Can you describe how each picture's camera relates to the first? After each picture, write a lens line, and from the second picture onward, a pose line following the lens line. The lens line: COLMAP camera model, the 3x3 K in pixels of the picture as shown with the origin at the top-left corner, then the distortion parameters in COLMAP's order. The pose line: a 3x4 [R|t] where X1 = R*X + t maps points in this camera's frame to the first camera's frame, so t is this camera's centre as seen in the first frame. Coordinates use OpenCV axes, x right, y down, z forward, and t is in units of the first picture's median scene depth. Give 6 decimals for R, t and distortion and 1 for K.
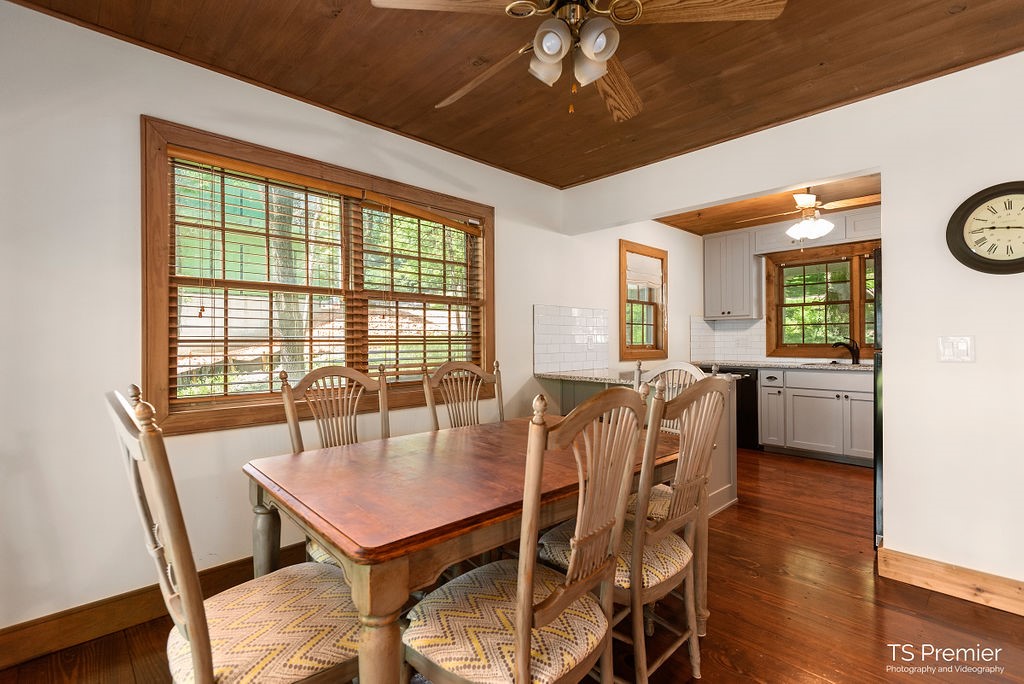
lens RADIAL K [[470.0, 0, 512.9], [0, 470.0, 338.1], [0, 0, 1]] dist [0.023401, -0.005428]
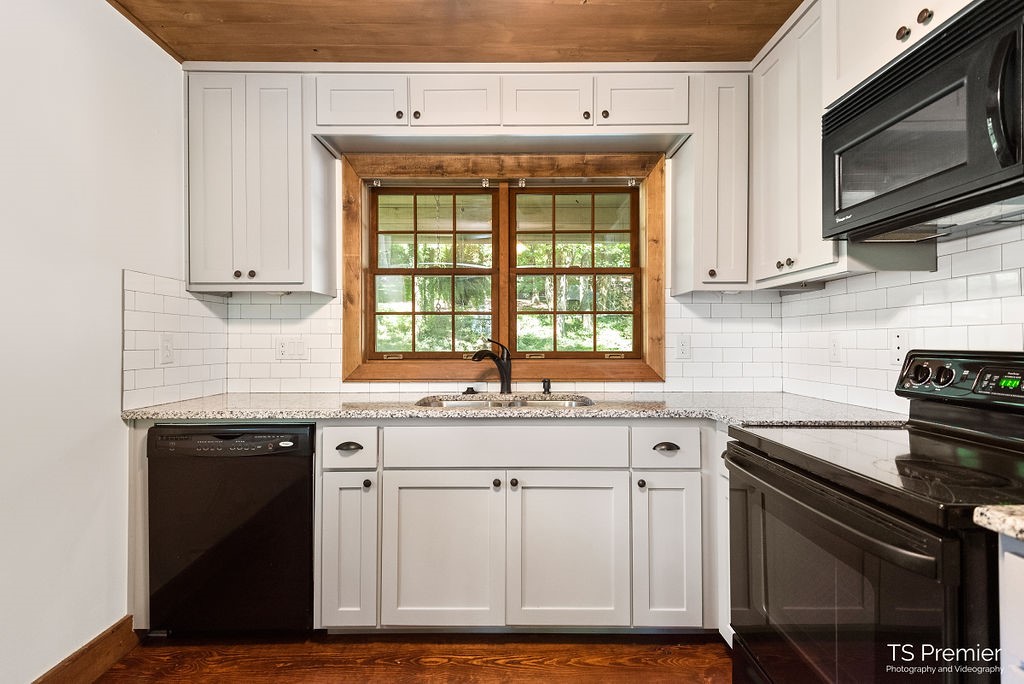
lens RADIAL K [[470.0, 0, 516.5], [0, 470.0, 337.4], [0, 0, 1]] dist [0.023401, -0.005428]
pose [[0.685473, 0.011451, 0.728008, 0.351354], [-0.006617, 0.999933, -0.009498, 0.000680], [-0.728068, 0.001693, 0.685503, 0.623984]]
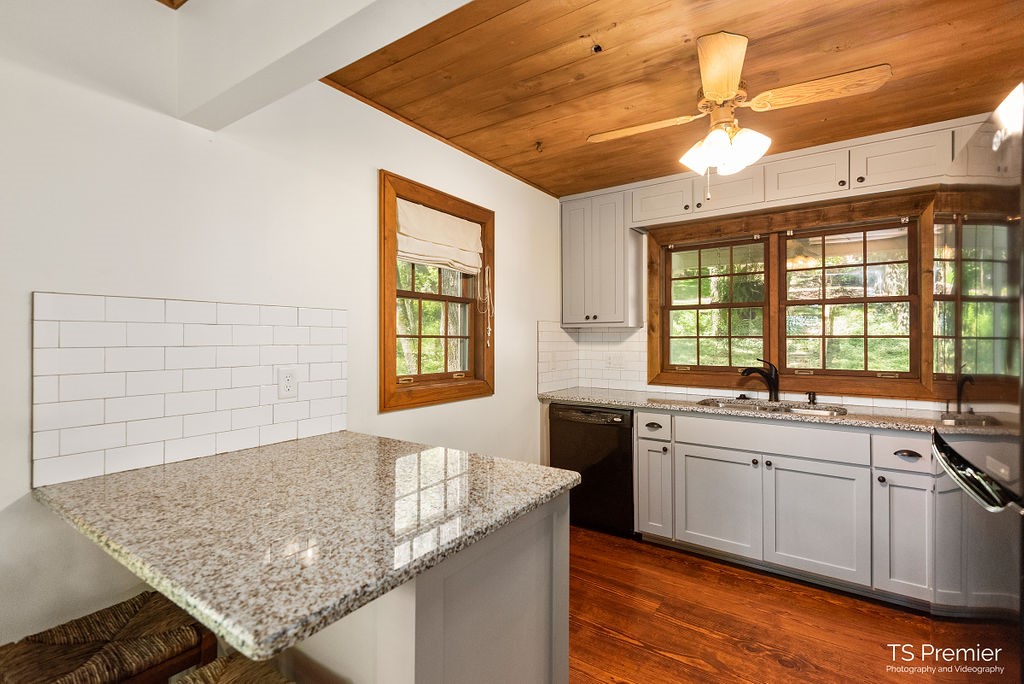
lens RADIAL K [[470.0, 0, 508.0], [0, 470.0, 337.3], [0, 0, 1]] dist [0.023401, -0.005428]
pose [[0.981879, 0.005806, 0.189421, 0.235945], [-0.006093, 0.999981, 0.000930, -0.028237], [-0.189412, -0.002067, 0.981895, 0.420219]]
